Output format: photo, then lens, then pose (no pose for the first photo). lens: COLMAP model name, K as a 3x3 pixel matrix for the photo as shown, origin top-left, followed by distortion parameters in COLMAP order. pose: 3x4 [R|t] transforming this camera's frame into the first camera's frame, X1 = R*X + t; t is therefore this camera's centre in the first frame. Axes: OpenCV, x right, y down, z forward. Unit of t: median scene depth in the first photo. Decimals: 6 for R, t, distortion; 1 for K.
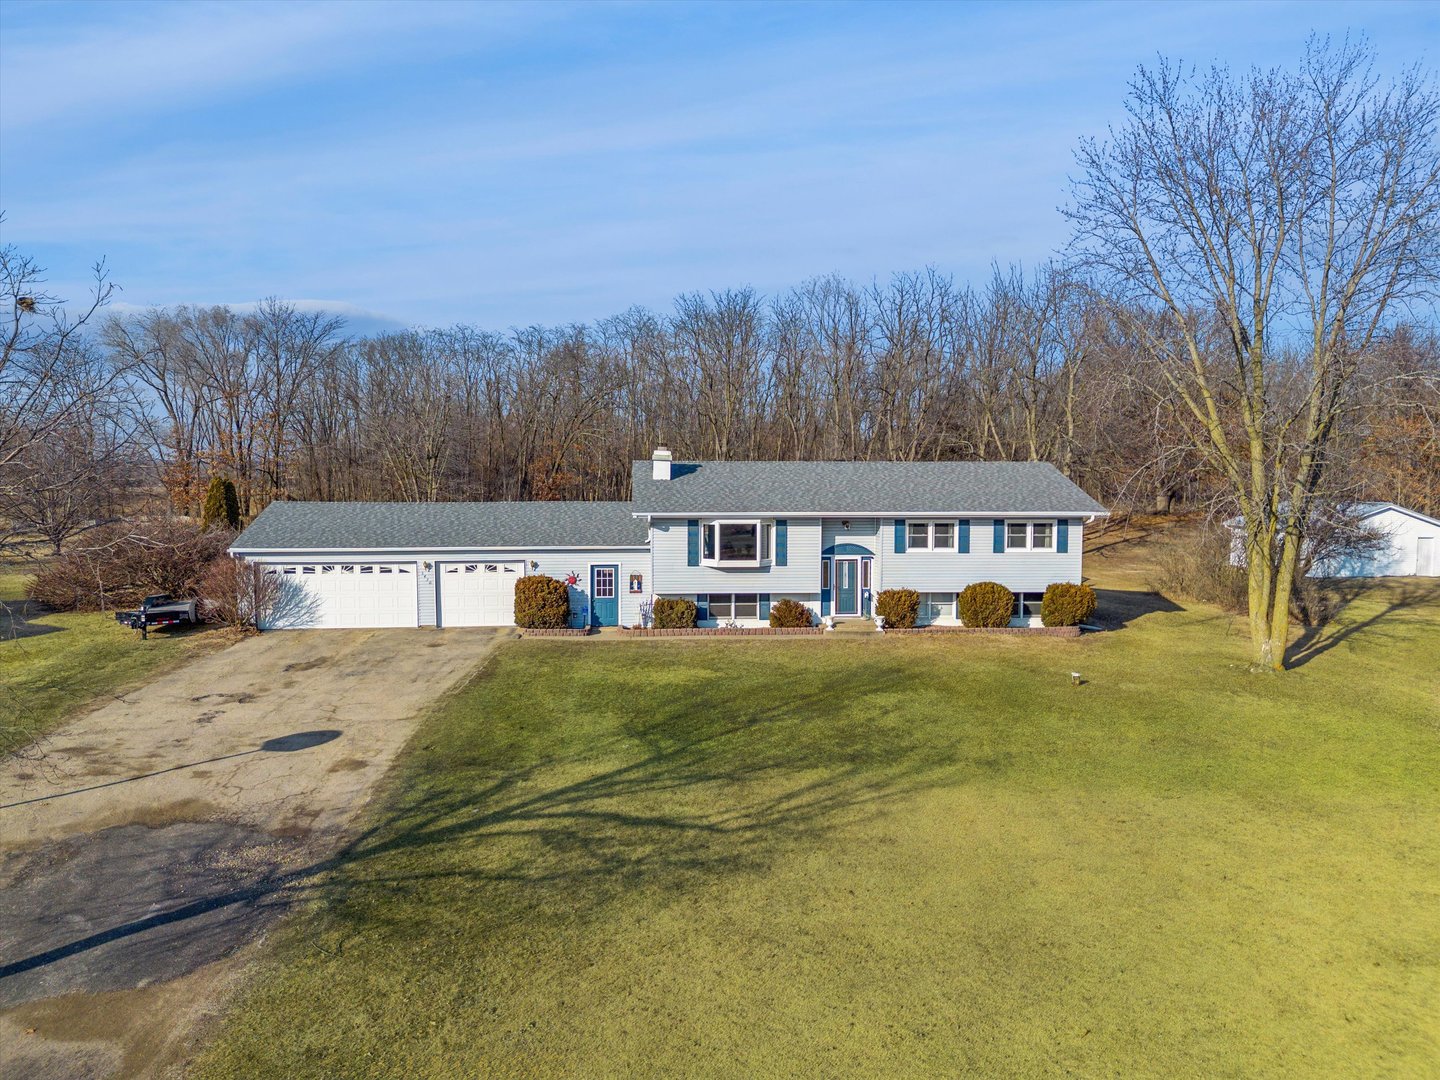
lens RADIAL K [[1028.3, 0, 720.0], [0, 1028.3, 540.0], [0, 0, 1]] dist [0.064498, -0.057541]
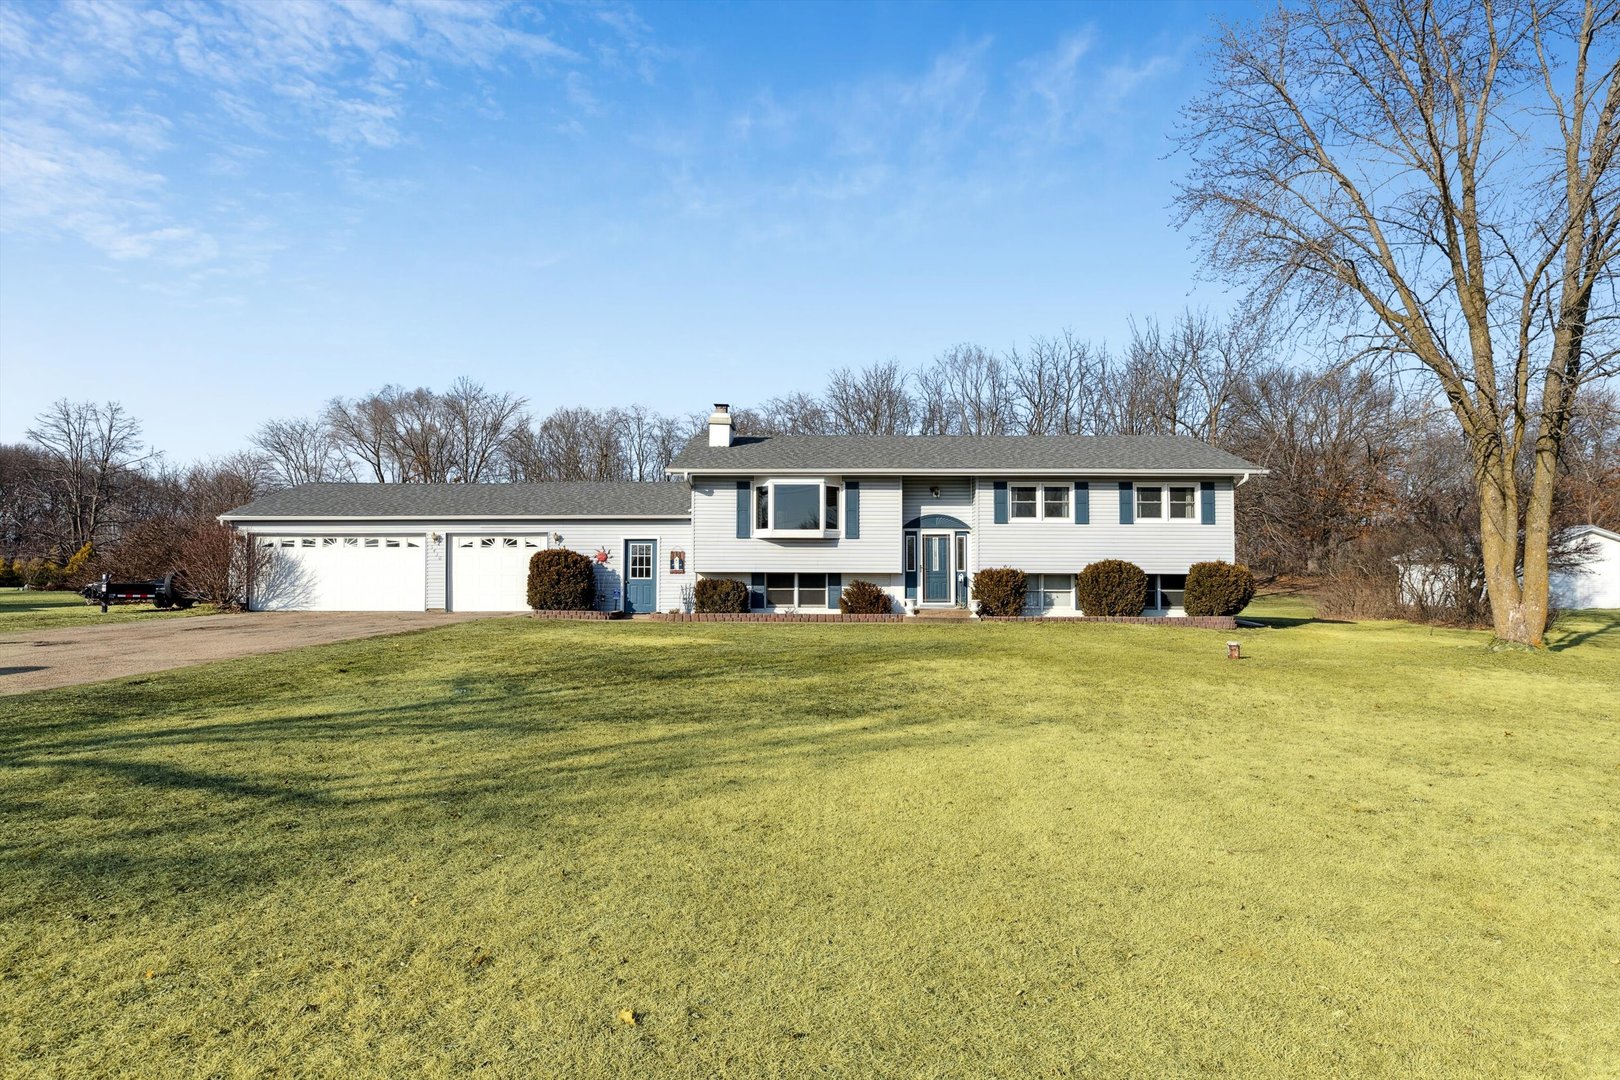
lens RADIAL K [[888.9, 0, 811.0], [0, 888.9, 534.1], [0, 0, 1]] dist [-0.018032, 0.000830]
pose [[0.994563, -0.003917, -0.104066, 0.100760], [-0.007779, 0.993705, -0.111754, 0.100408], [0.103848, 0.111956, 0.988272, 0.306095]]
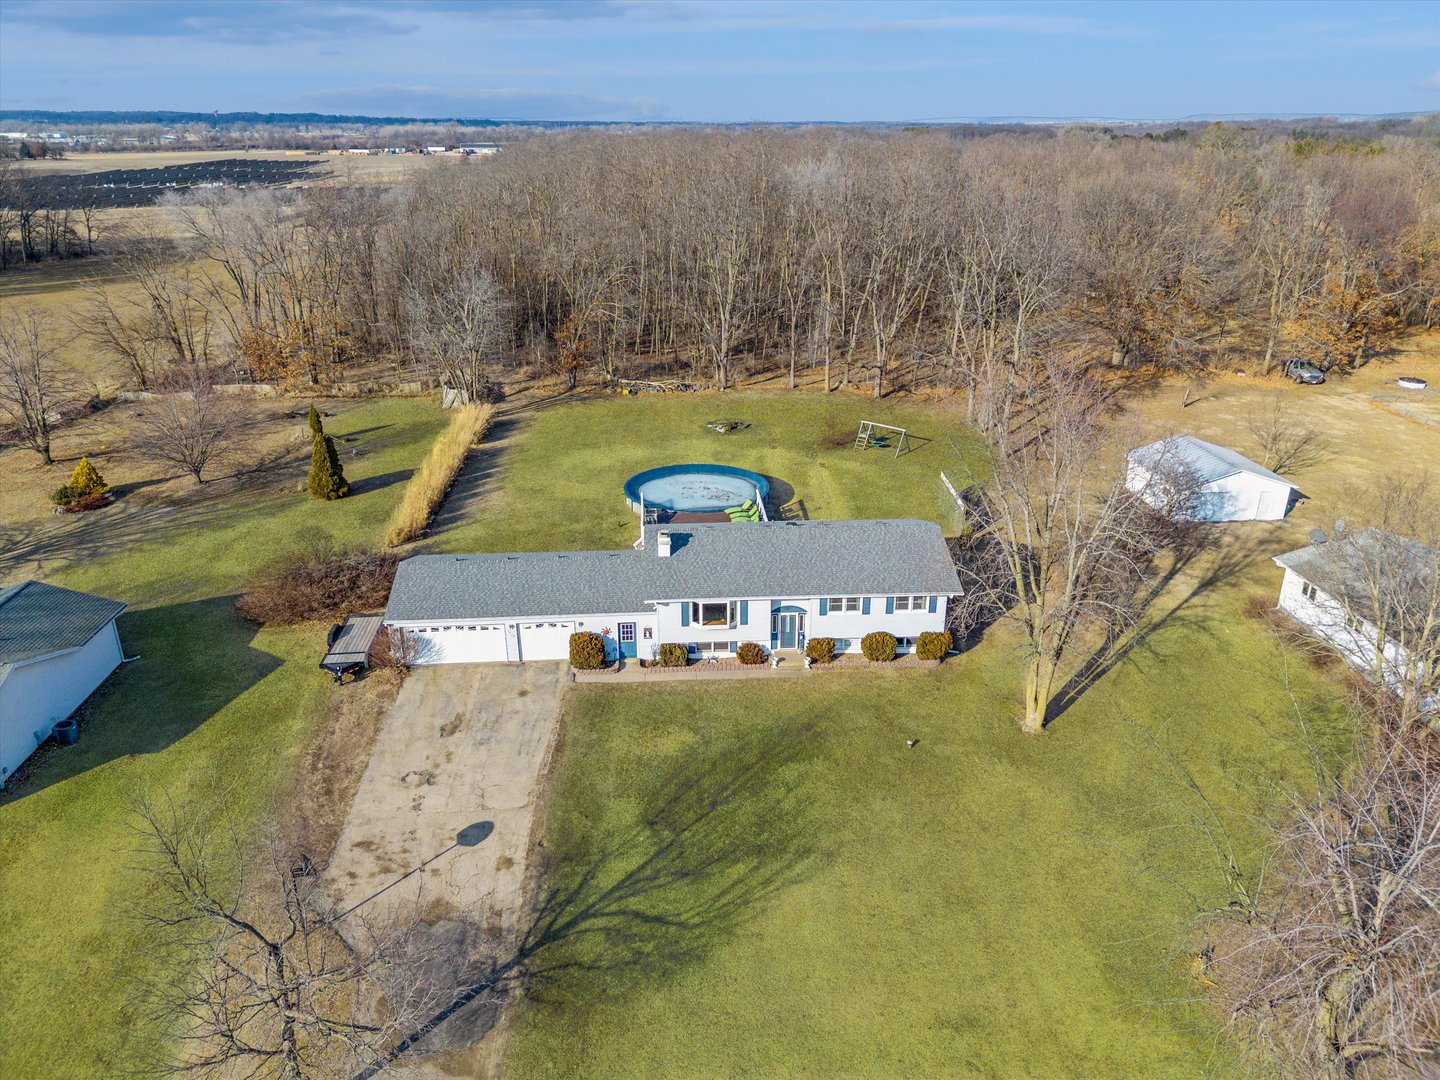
lens RADIAL K [[1028.3, 0, 720.0], [0, 1028.3, 540.0], [0, 0, 1]] dist [0.064498, -0.057541]
pose [[0.999751, -0.000098, -0.022322, 0.058650], [0.007044, 0.950282, 0.311312, -0.565292], [0.021182, -0.311392, 0.950046, -0.397807]]
